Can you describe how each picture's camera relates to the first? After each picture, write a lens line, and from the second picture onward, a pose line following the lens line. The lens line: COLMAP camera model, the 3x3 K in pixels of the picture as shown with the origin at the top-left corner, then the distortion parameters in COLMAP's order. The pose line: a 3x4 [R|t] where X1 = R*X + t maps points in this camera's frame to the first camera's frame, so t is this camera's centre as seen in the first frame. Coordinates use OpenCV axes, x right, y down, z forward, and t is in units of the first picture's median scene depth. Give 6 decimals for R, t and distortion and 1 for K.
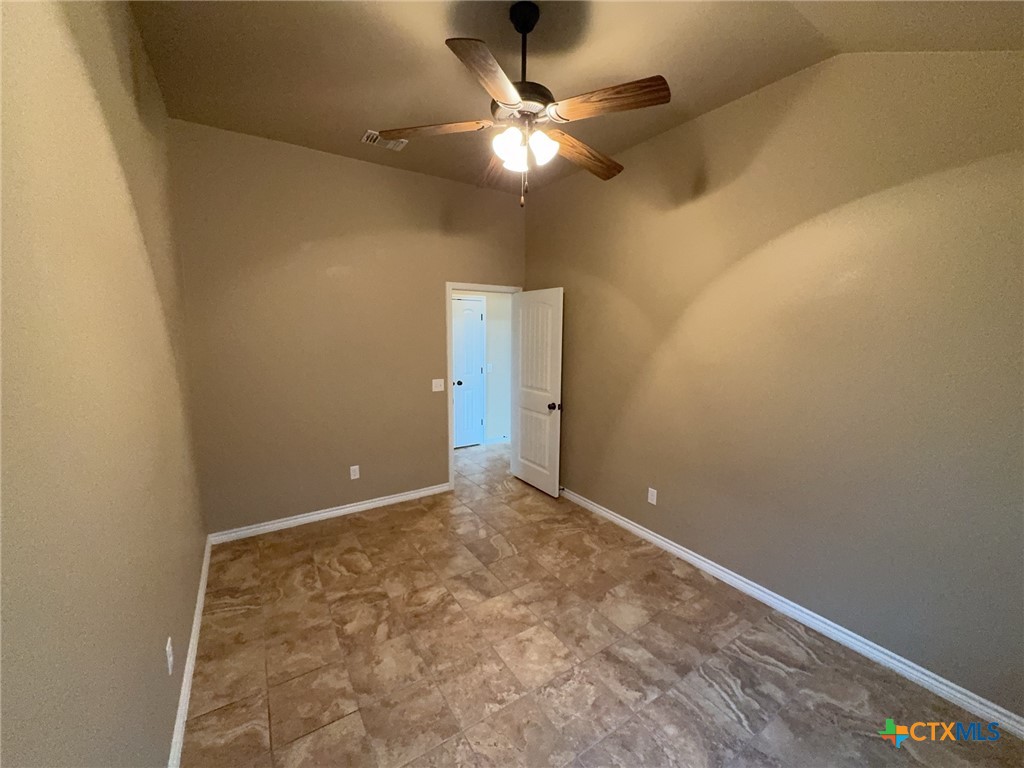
lens RADIAL K [[410.7, 0, 512.0], [0, 410.7, 384.0], [0, 0, 1]] dist [-0.000567, -0.000130]
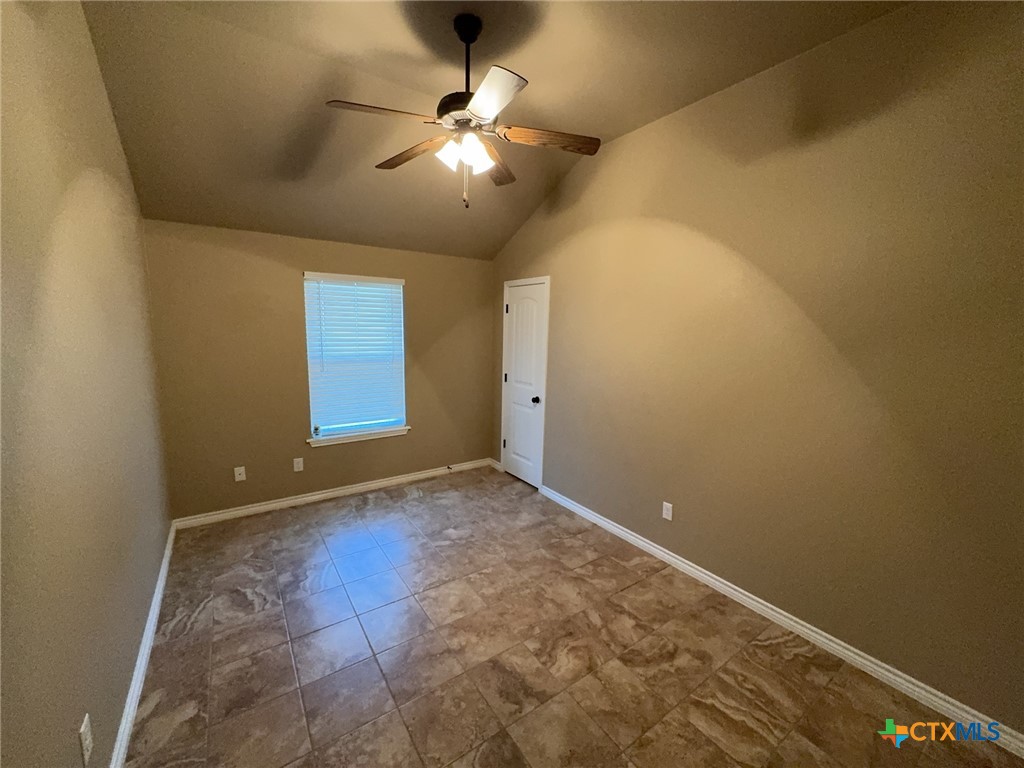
lens RADIAL K [[410.7, 0, 512.0], [0, 410.7, 384.0], [0, 0, 1]] dist [-0.000567, -0.000130]
pose [[-0.999073, -0.025068, -0.035001, -0.054005], [-0.033633, 0.961977, 0.271052, -0.229244], [0.026875, 0.271978, -0.961928, 1.747374]]
